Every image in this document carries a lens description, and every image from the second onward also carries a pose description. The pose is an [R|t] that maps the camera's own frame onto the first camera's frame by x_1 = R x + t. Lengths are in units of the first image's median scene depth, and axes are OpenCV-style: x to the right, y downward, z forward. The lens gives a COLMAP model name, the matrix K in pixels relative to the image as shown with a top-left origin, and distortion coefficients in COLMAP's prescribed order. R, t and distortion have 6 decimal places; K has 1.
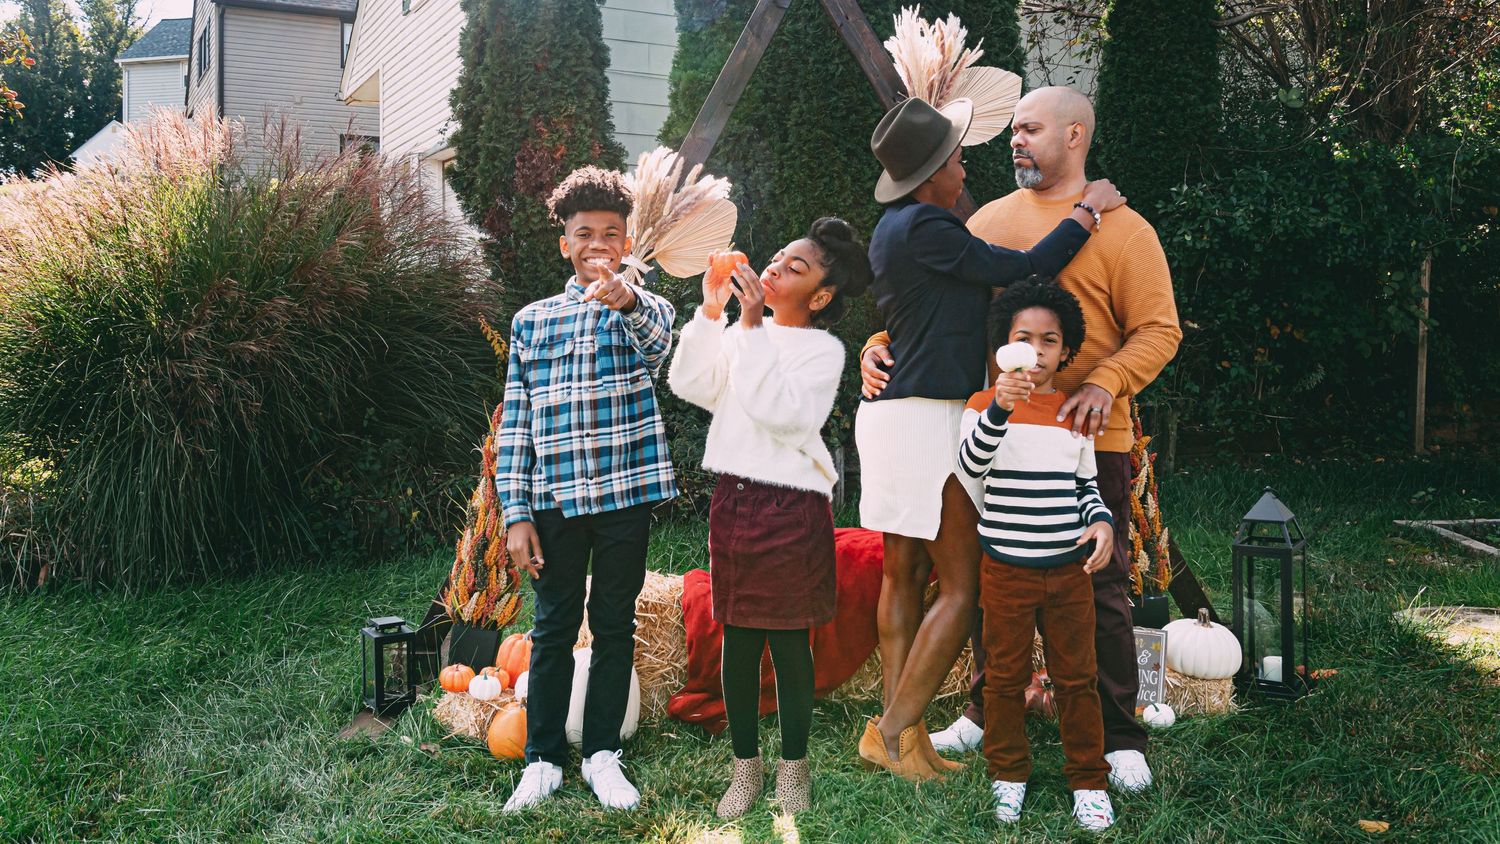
lens RADIAL K [[1345.3, 0, 746.0], [0, 1345.3, 386.6], [0, 0, 1]] dist [-0.062886, 0.098221]
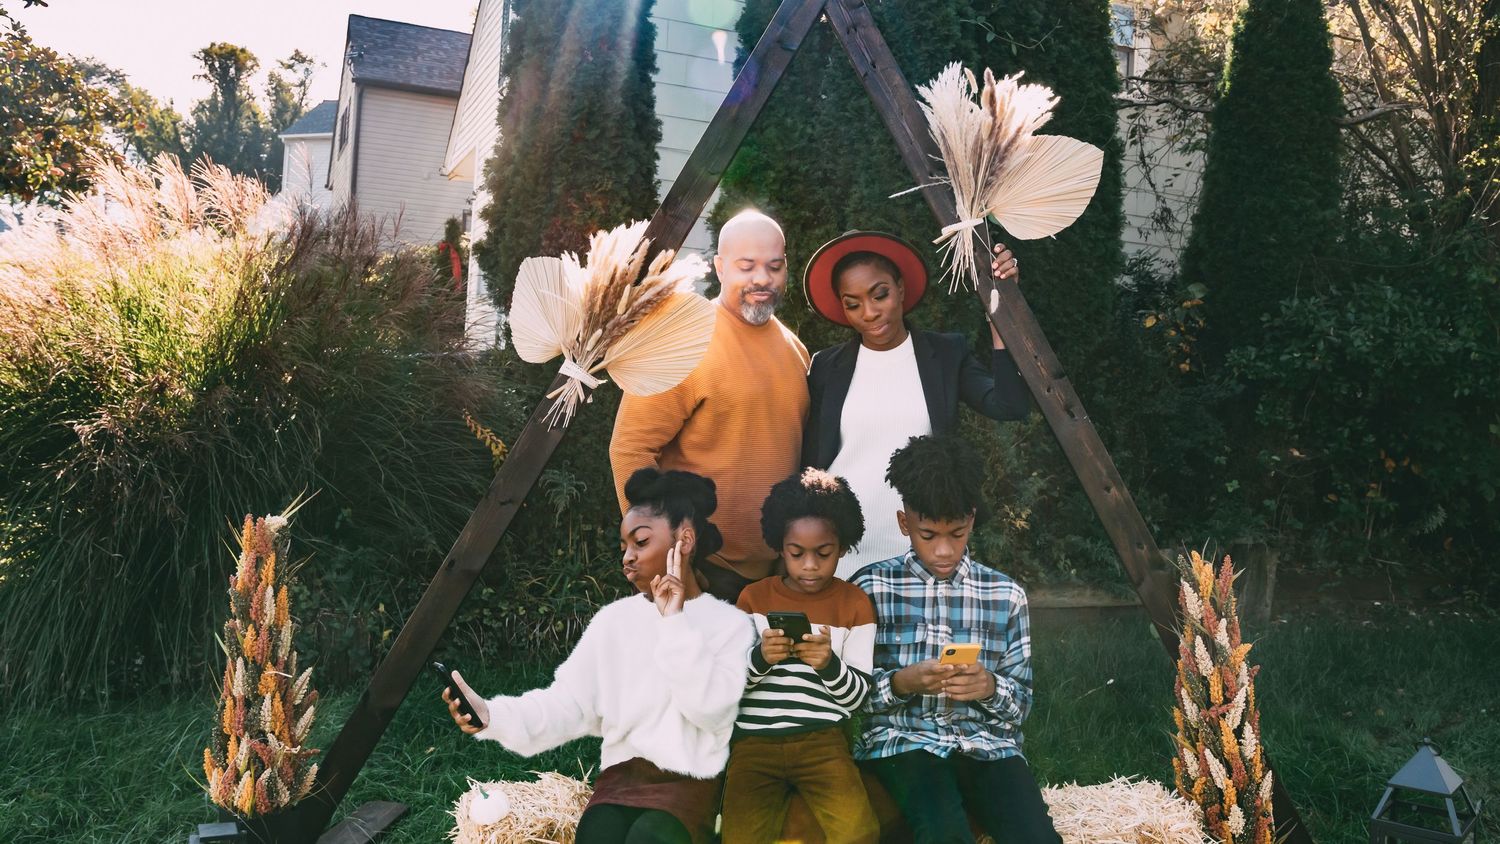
lens RADIAL K [[1260.6, 0, 750.0], [0, 1260.6, 422.0], [0, 0, 1]] dist [-0.087948, 0.099052]
pose [[0.995223, 0.053610, -0.081590, 0.042248], [-0.056046, 0.998039, -0.027859, -0.028650], [0.079937, 0.032298, 0.996277, 0.167482]]
